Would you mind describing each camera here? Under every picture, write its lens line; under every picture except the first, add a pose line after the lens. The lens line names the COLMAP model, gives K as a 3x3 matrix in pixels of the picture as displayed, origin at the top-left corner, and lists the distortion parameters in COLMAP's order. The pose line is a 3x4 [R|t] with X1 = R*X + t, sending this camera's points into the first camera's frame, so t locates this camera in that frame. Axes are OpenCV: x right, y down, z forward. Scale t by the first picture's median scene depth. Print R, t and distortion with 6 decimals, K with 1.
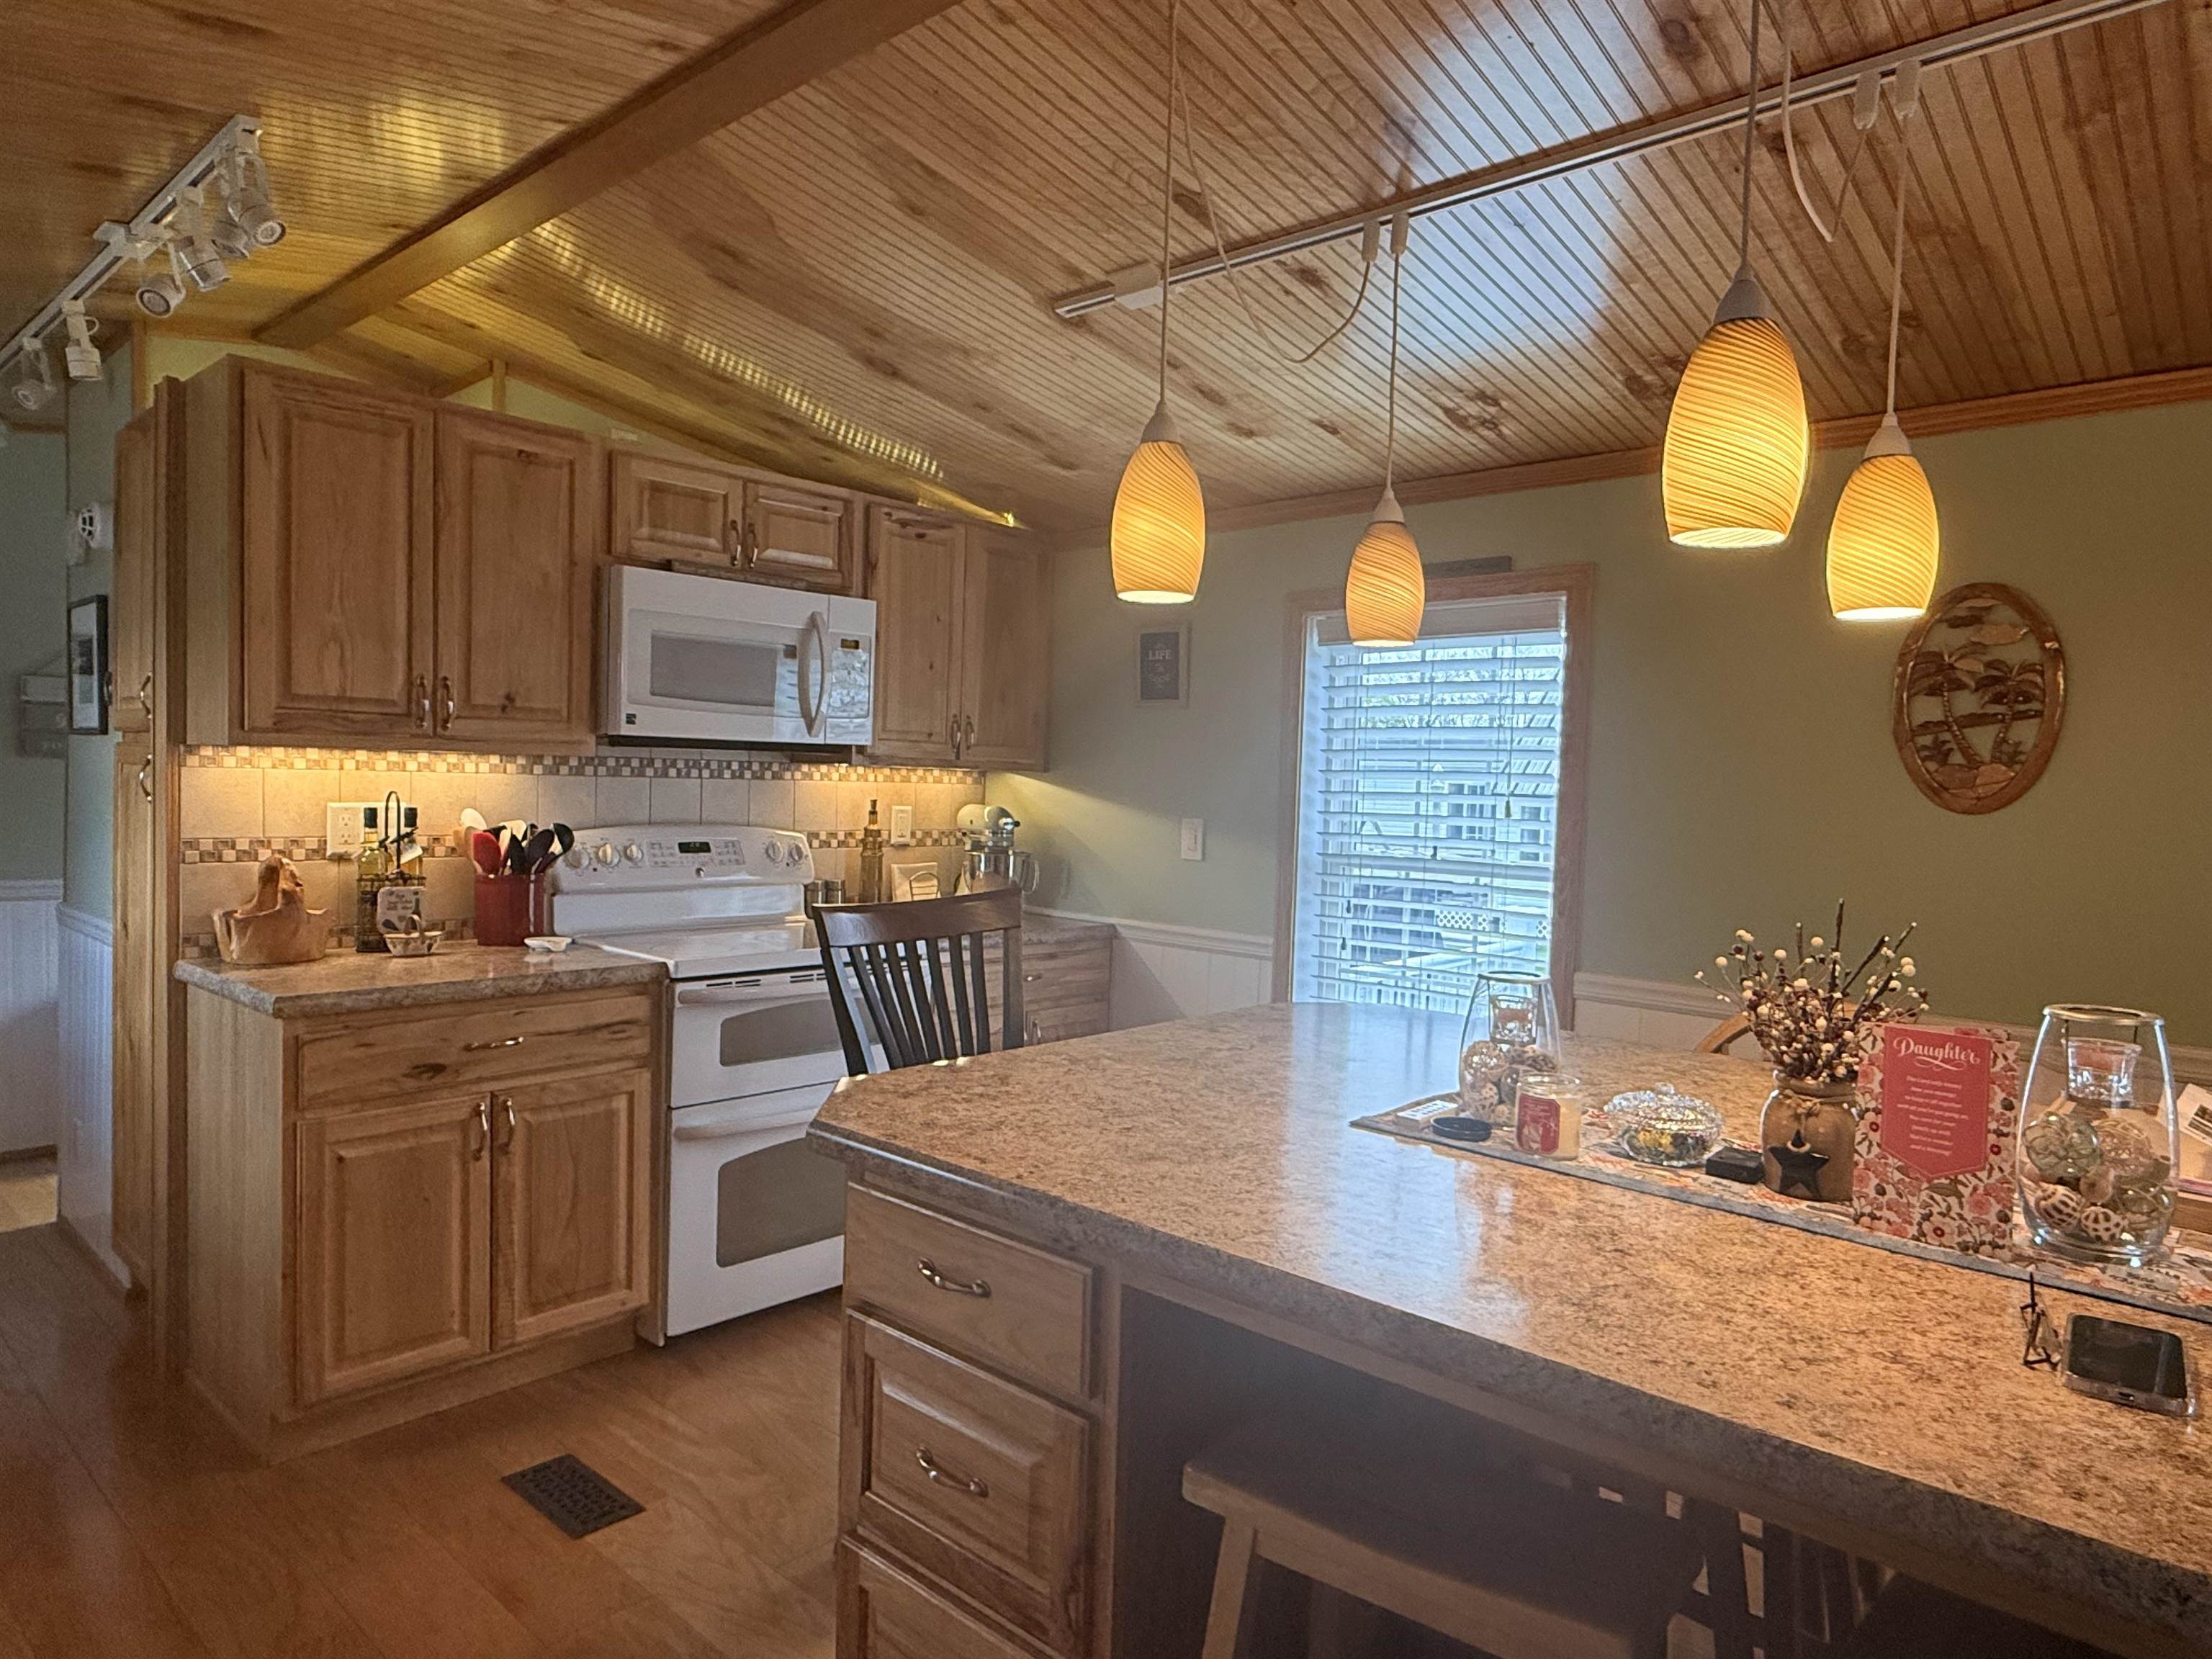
lens RADIAL K [[1345.2, 0, 1104.7], [0, 1345.2, 840.2], [0, 0, 1]] dist [-0.001692, 0.002452]
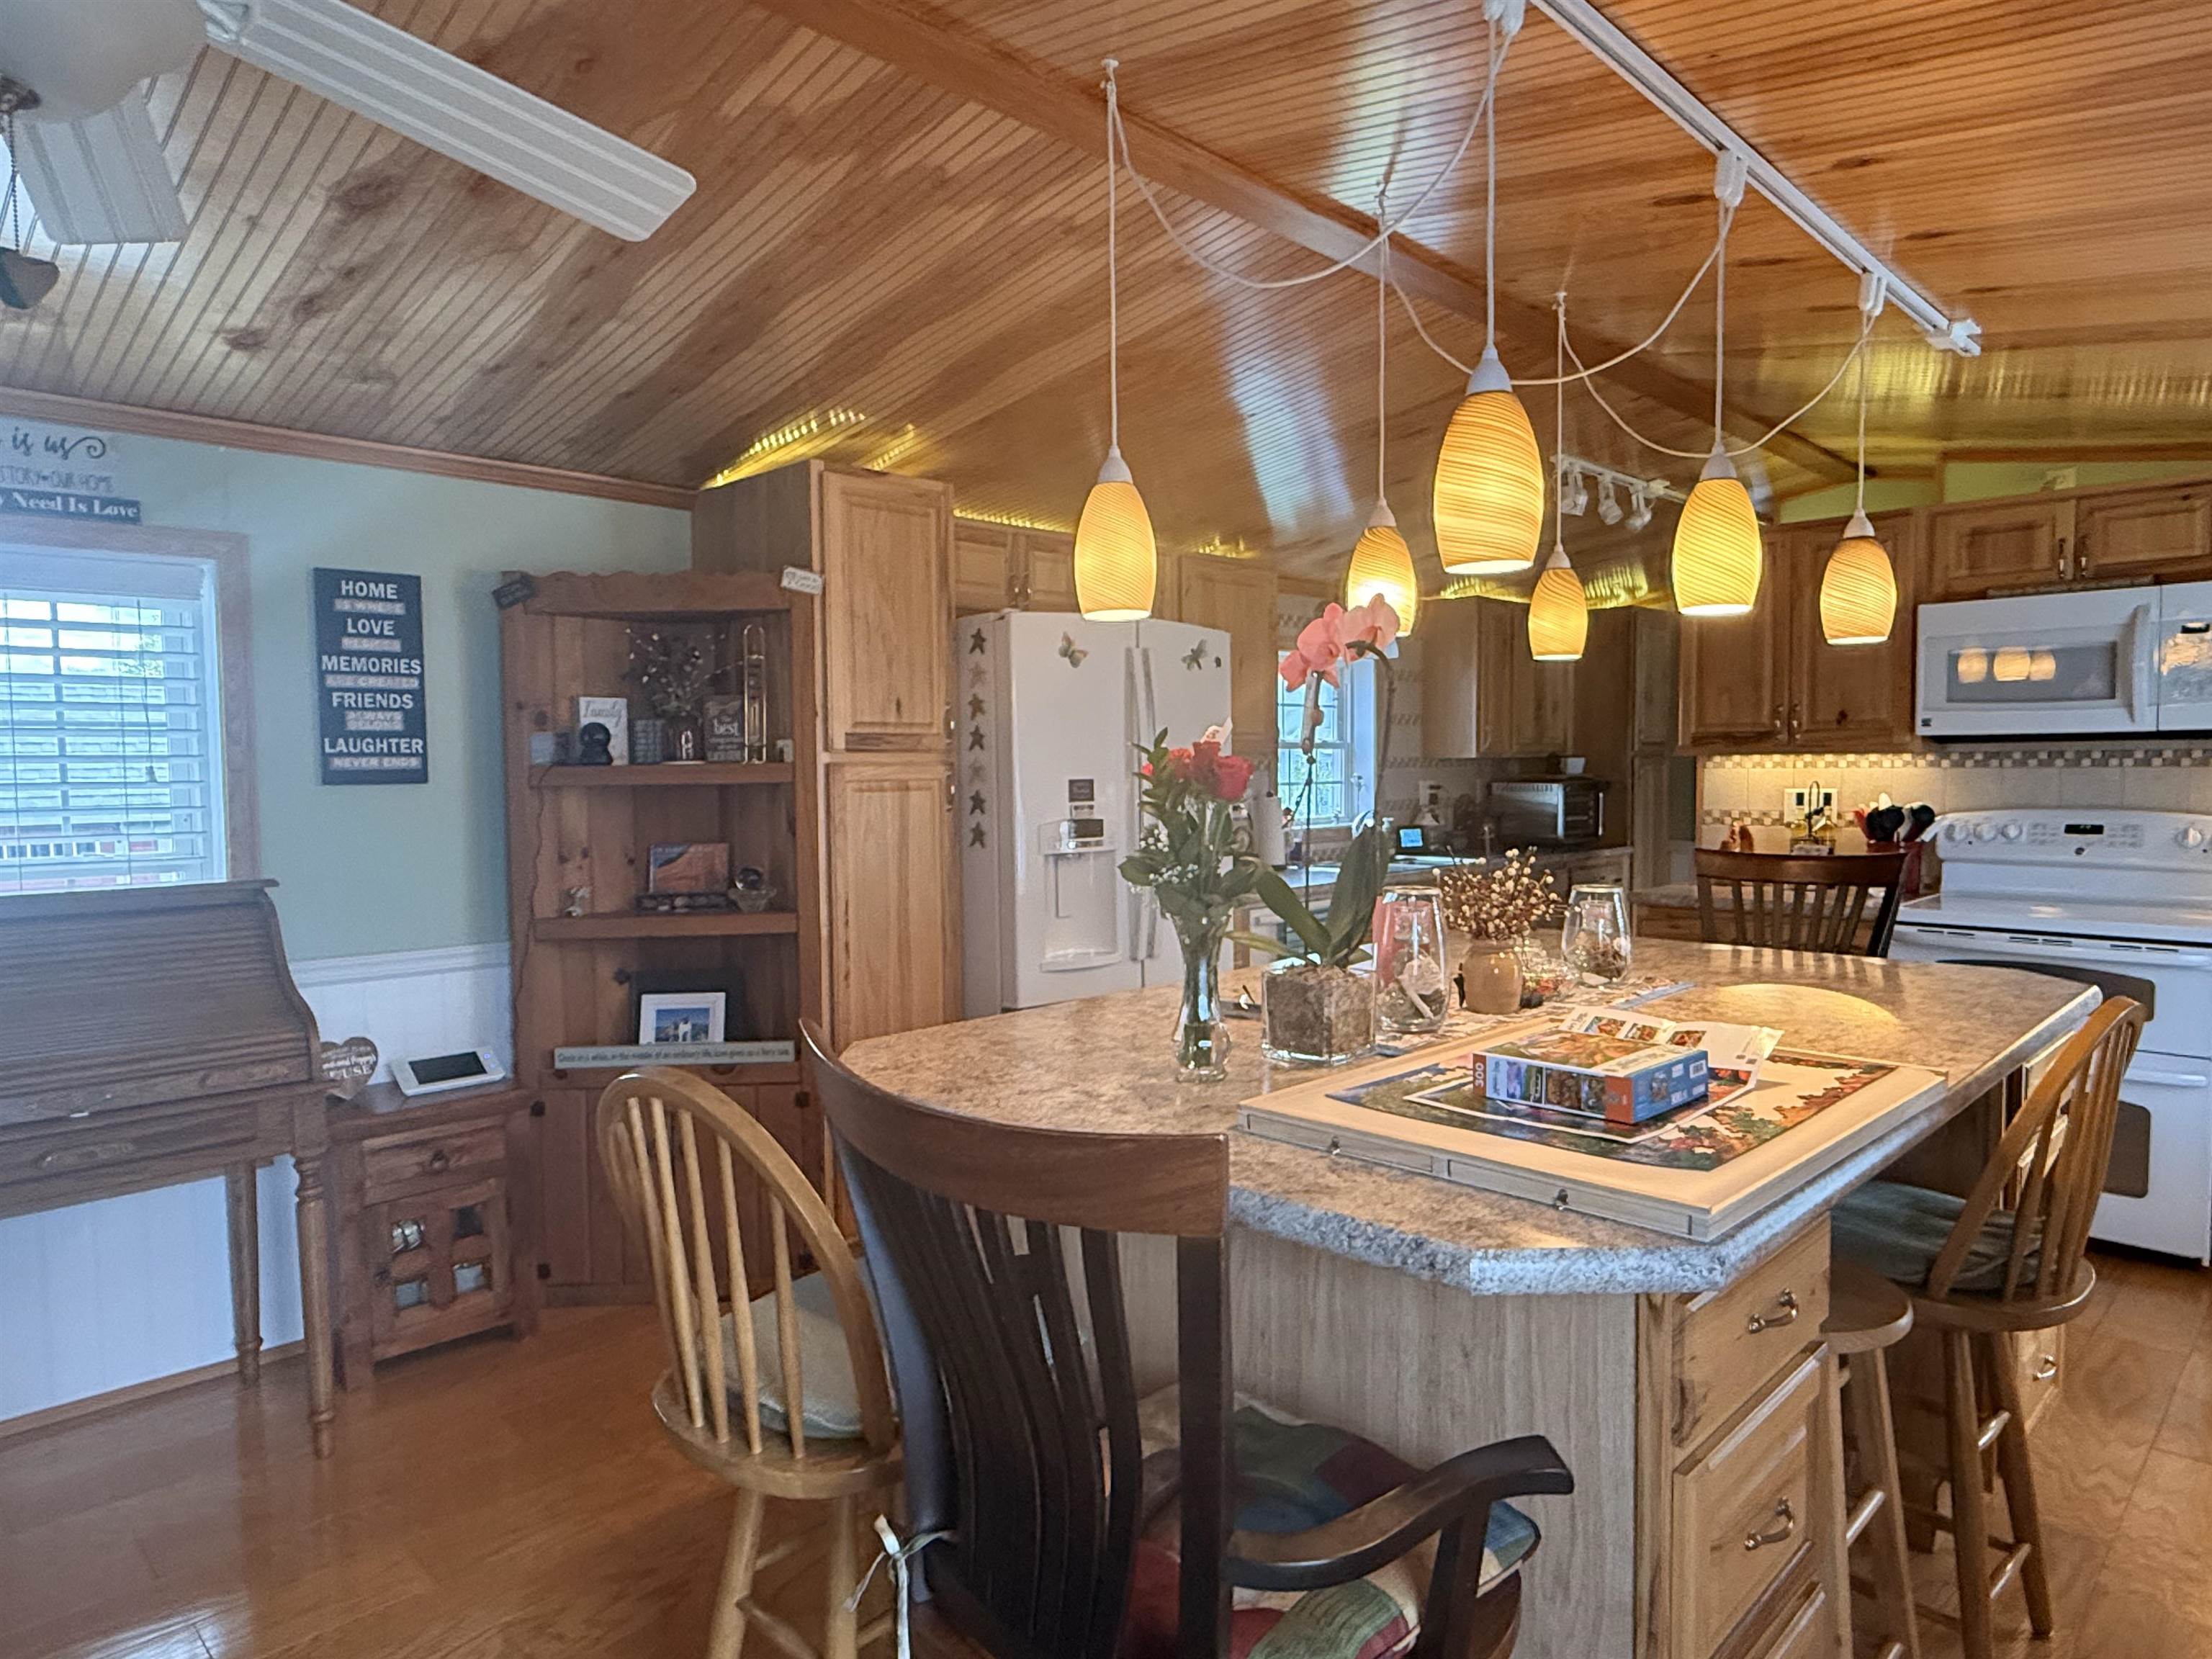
lens RADIAL K [[1345.2, 0, 1097.5], [0, 1345.2, 837.7], [0, 0, 1]] dist [-0.001692, 0.002452]
pose [[-0.049823, 0.027087, -0.998391, 0.974907], [-0.038329, 0.998844, 0.029012, 0.013057], [0.998022, 0.039713, -0.048727, 0.275413]]
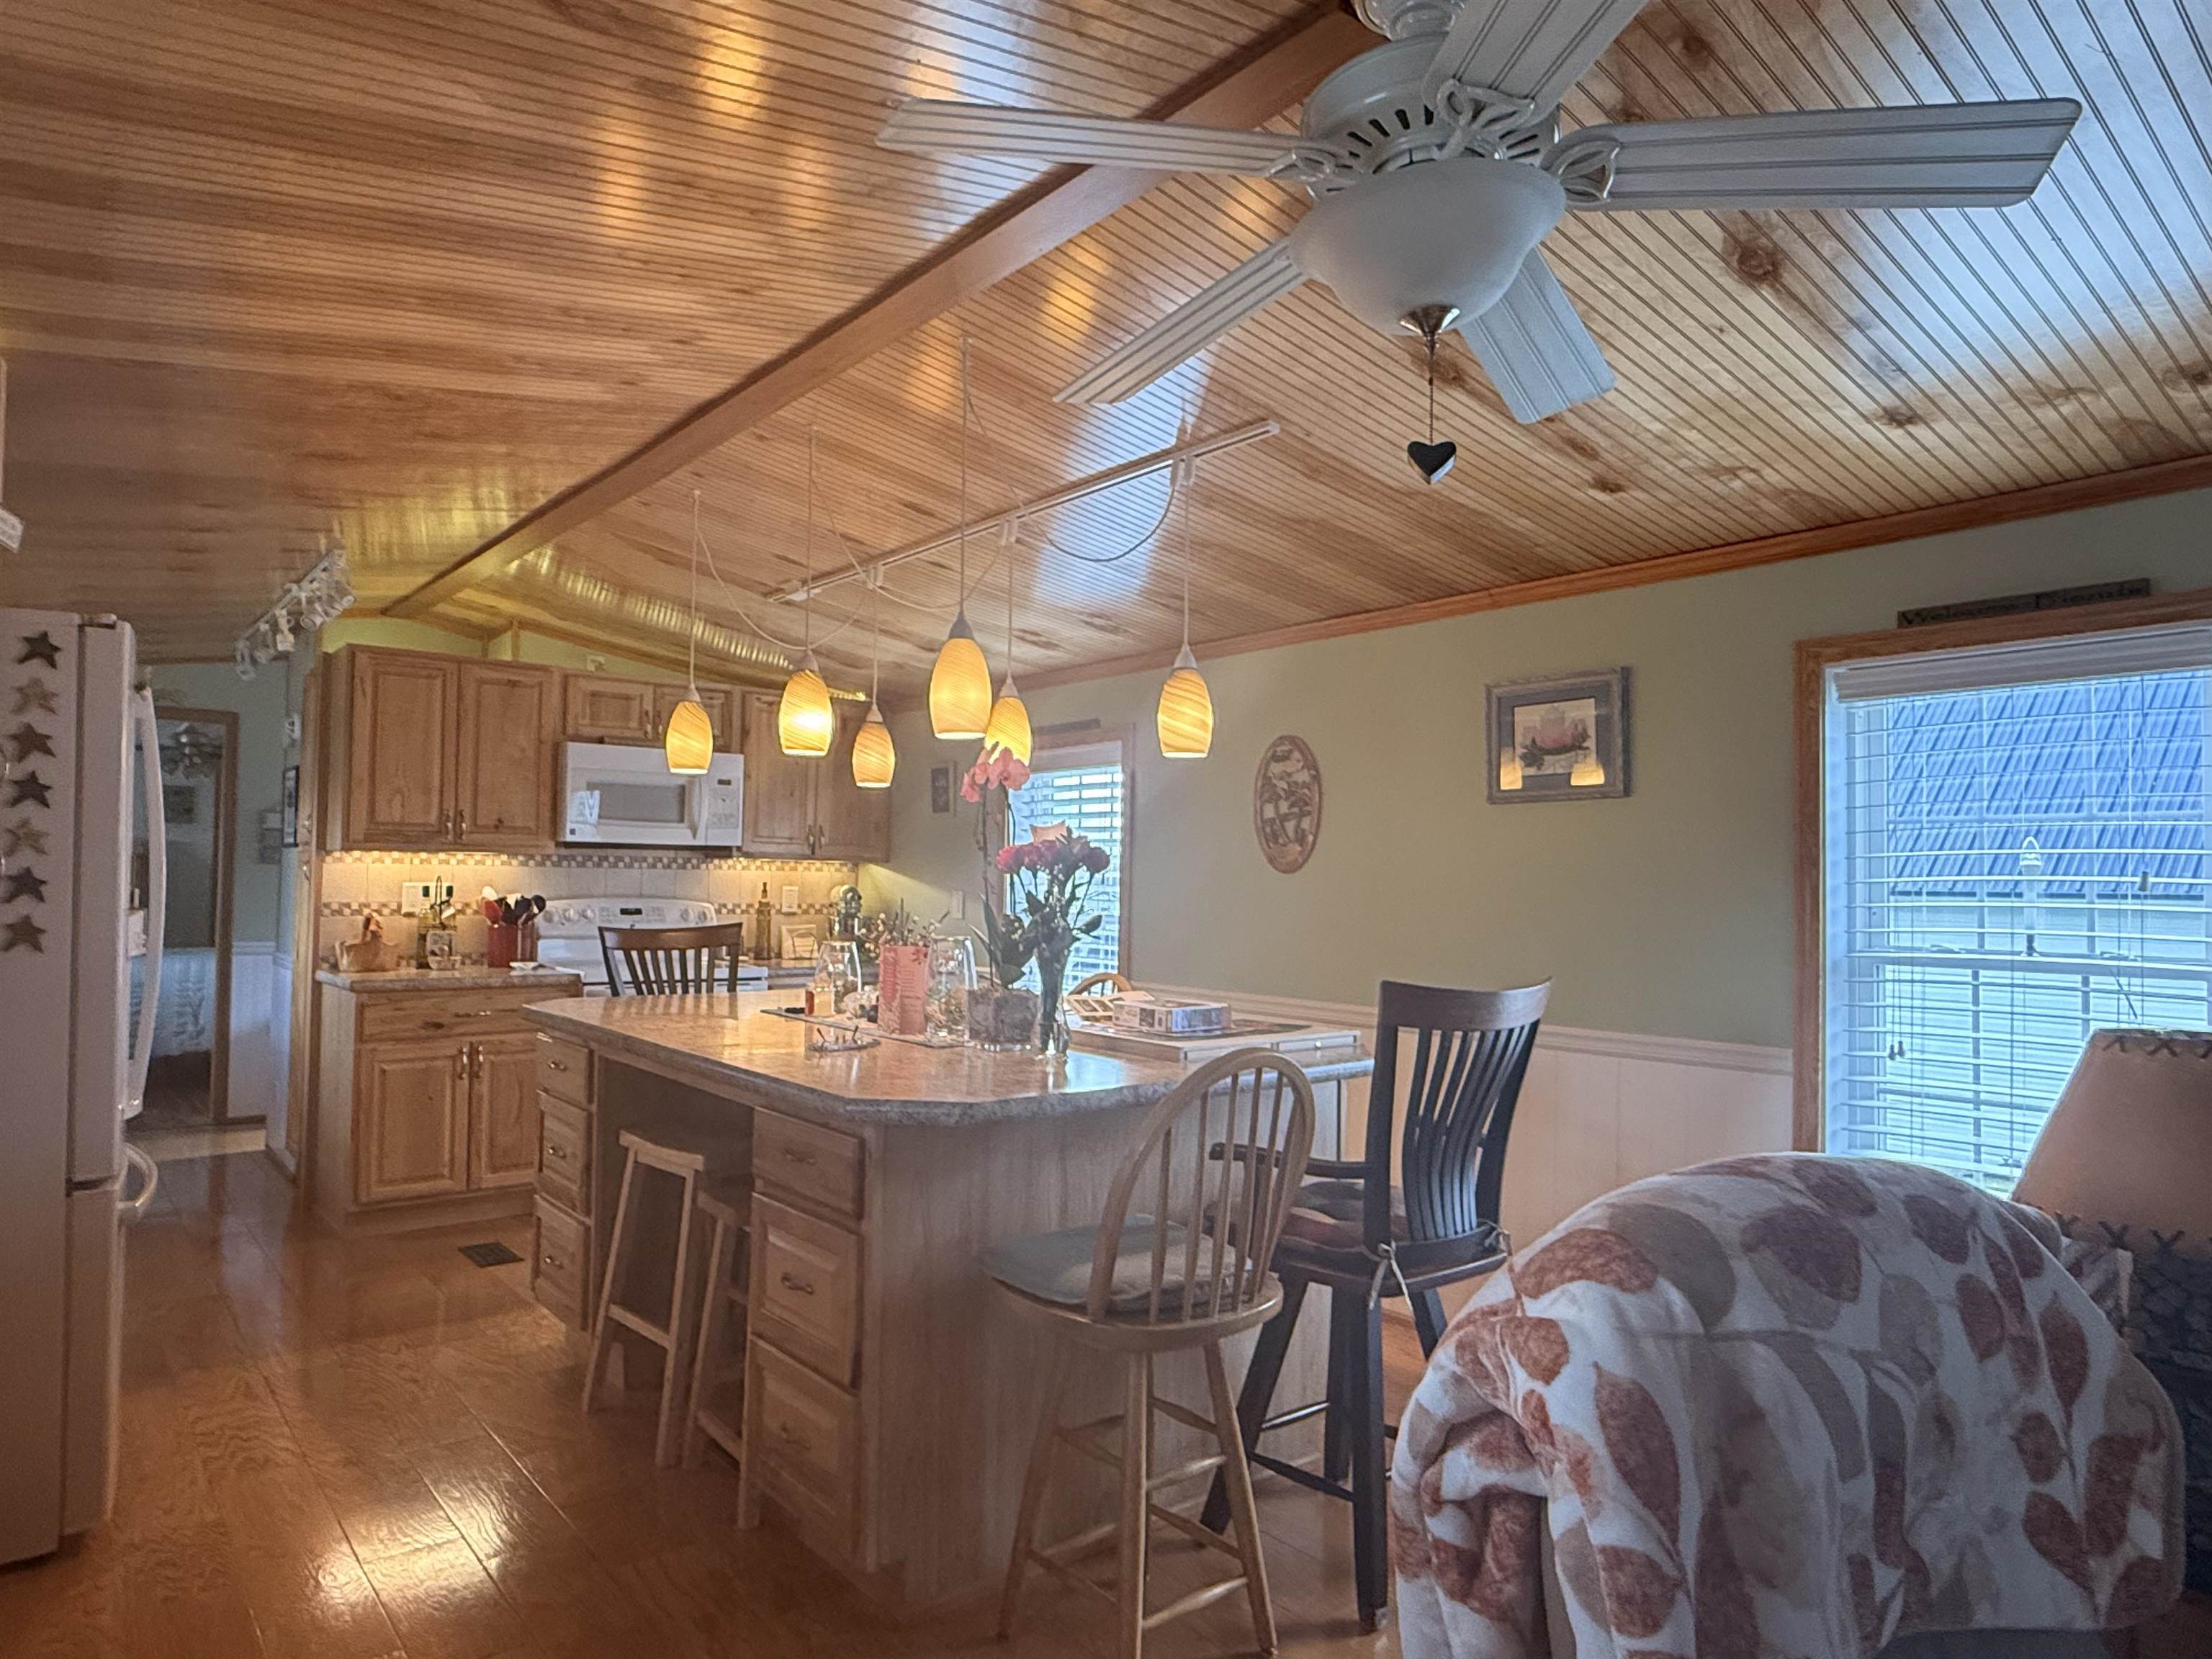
lens RADIAL K [[1345.2, 0, 1103.3], [0, 1345.2, 846.0], [0, 0, 1]] dist [-0.001692, 0.002452]
pose [[0.989020, -0.017237, -0.146773, 0.554343], [0.005971, 0.997025, -0.076851, 0.061667], [0.147661, 0.075131, 0.986180, -0.565731]]
